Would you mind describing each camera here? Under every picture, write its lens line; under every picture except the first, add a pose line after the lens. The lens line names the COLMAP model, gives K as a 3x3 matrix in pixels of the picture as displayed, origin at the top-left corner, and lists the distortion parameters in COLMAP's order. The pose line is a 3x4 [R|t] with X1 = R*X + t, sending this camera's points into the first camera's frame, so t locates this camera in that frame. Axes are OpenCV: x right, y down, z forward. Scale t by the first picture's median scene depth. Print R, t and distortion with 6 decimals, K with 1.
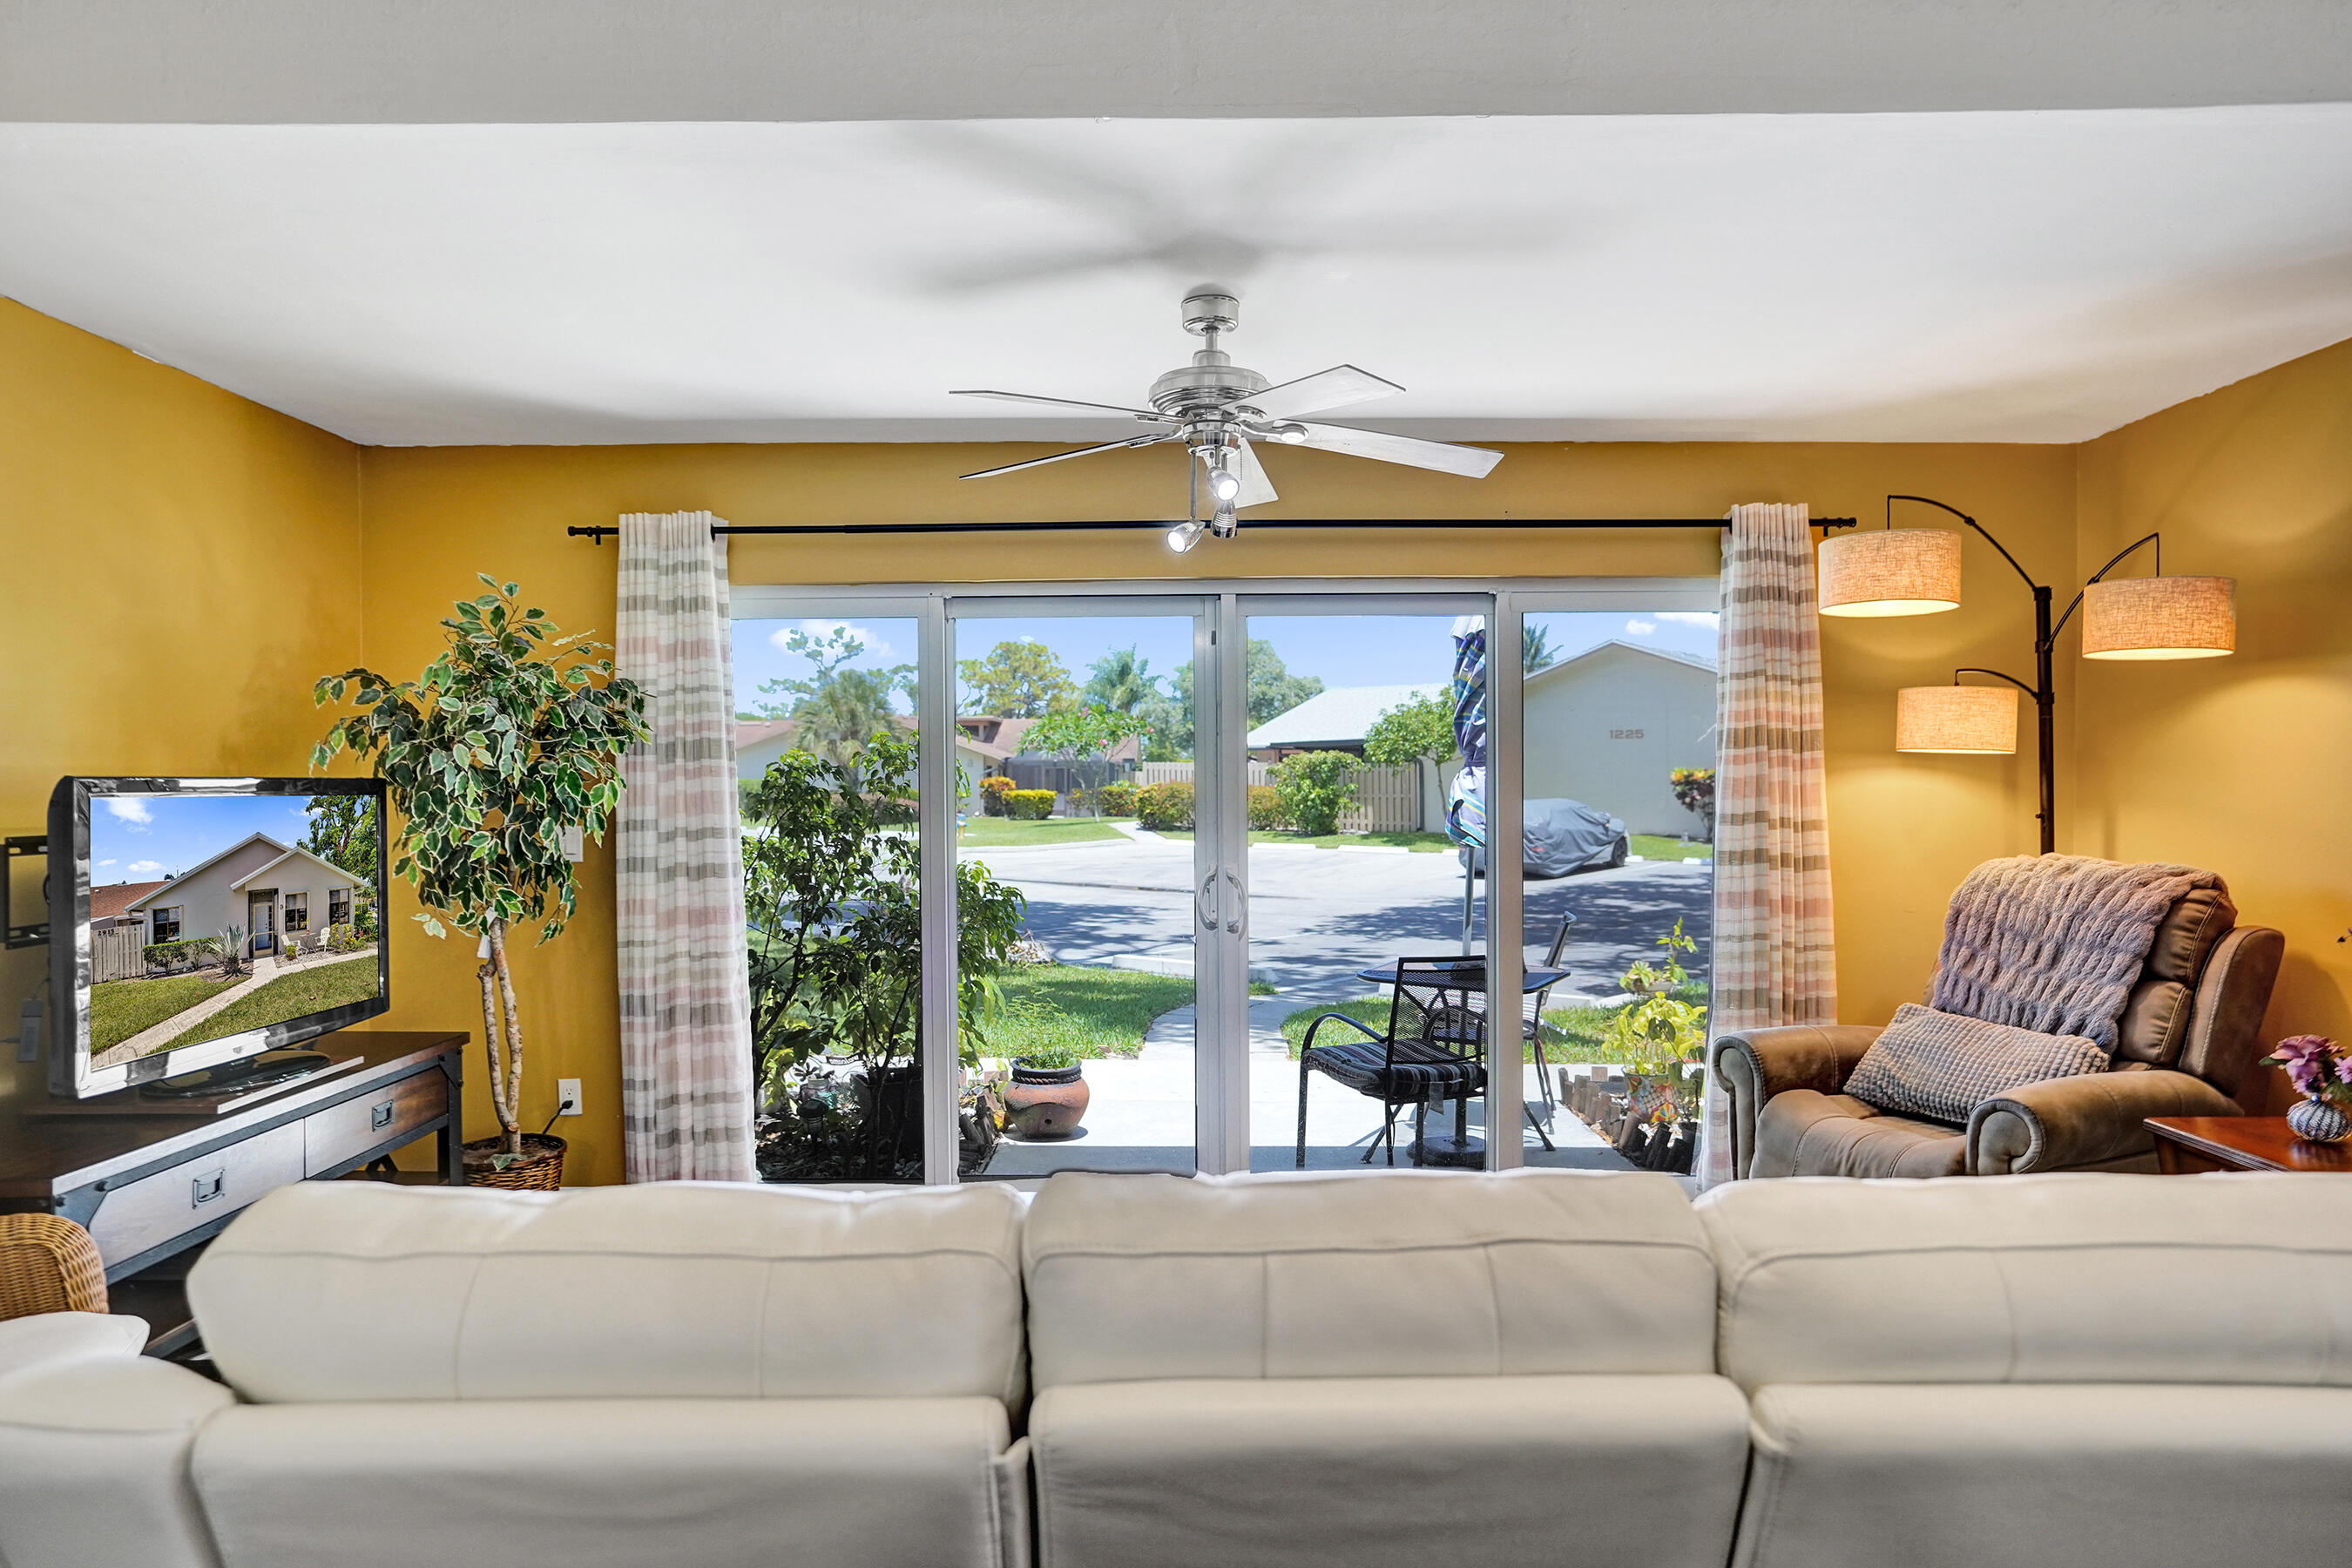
lens RADIAL K [[1413.7, 0, 1176.0], [0, 1413.7, 784.0], [0, 0, 1]] dist [-0.005603, -0.001270]
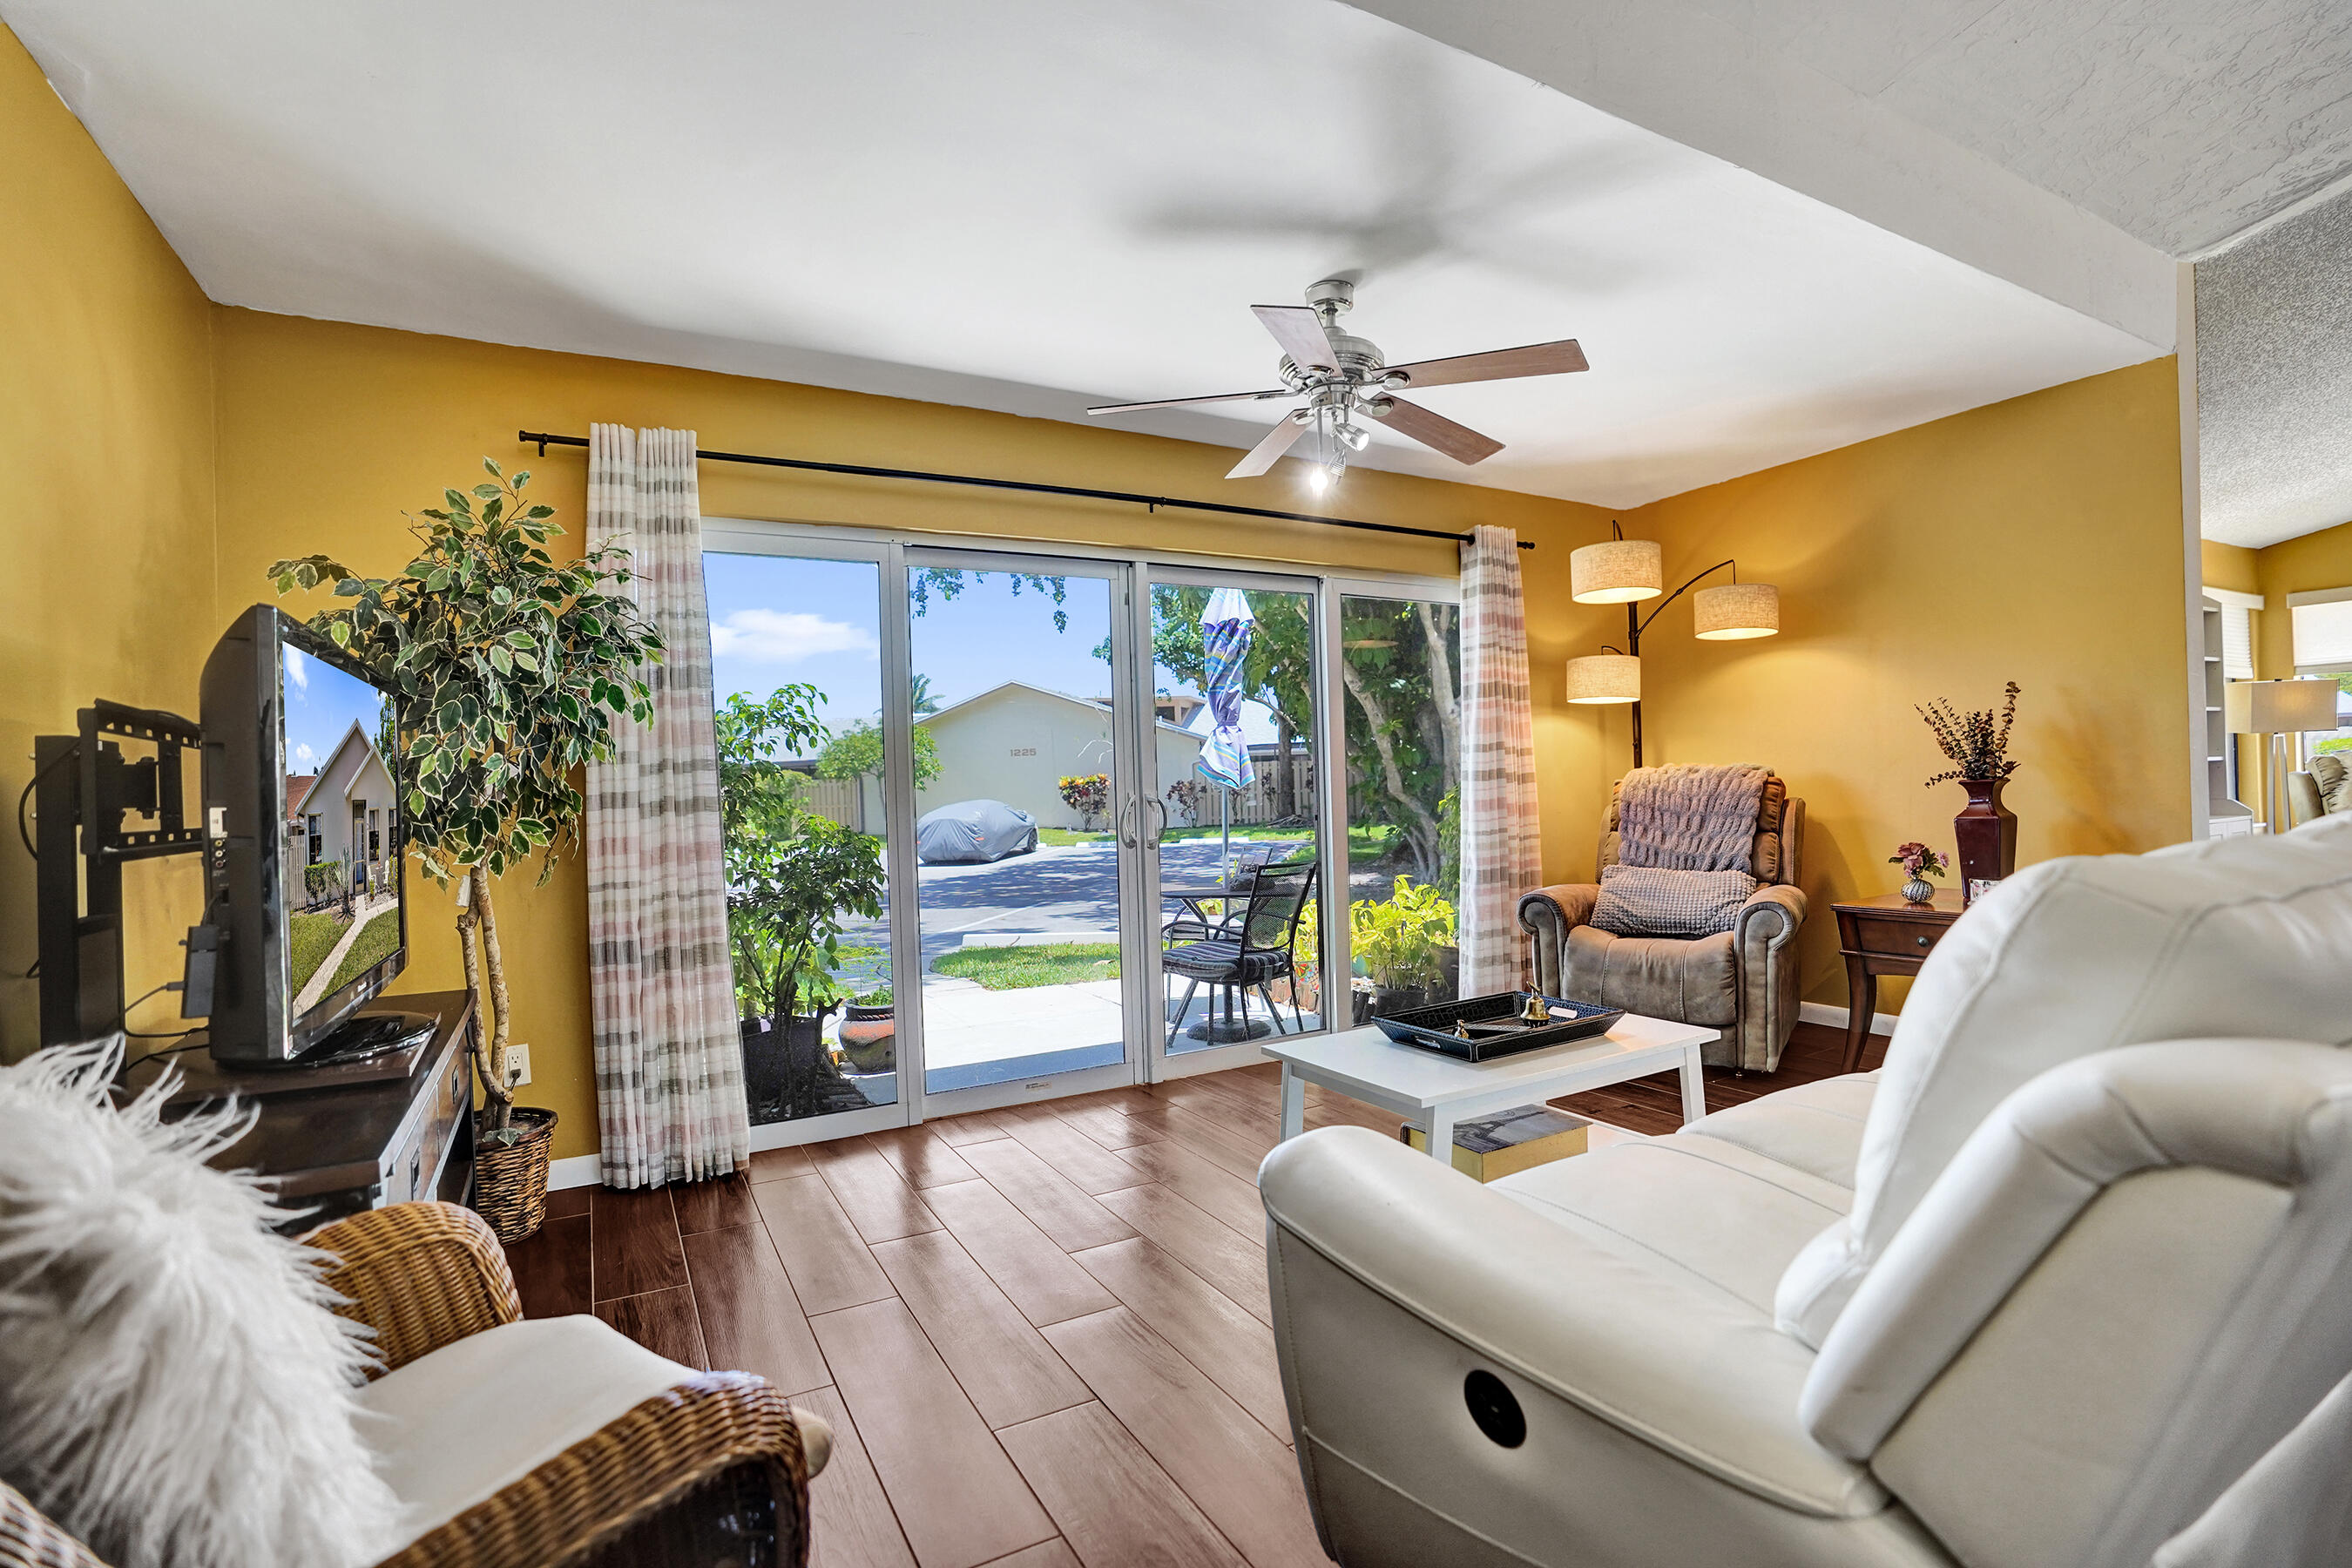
lens RADIAL K [[1109.4, 0, 1176.0], [0, 1109.4, 784.0], [0, 0, 1]] dist [-0.024646, 0.000932]
pose [[0.871906, -0.019293, 0.489294, -0.416658], [0.029054, 0.999501, -0.012363, 0.066220], [-0.488811, 0.024995, 0.872031, 0.189019]]
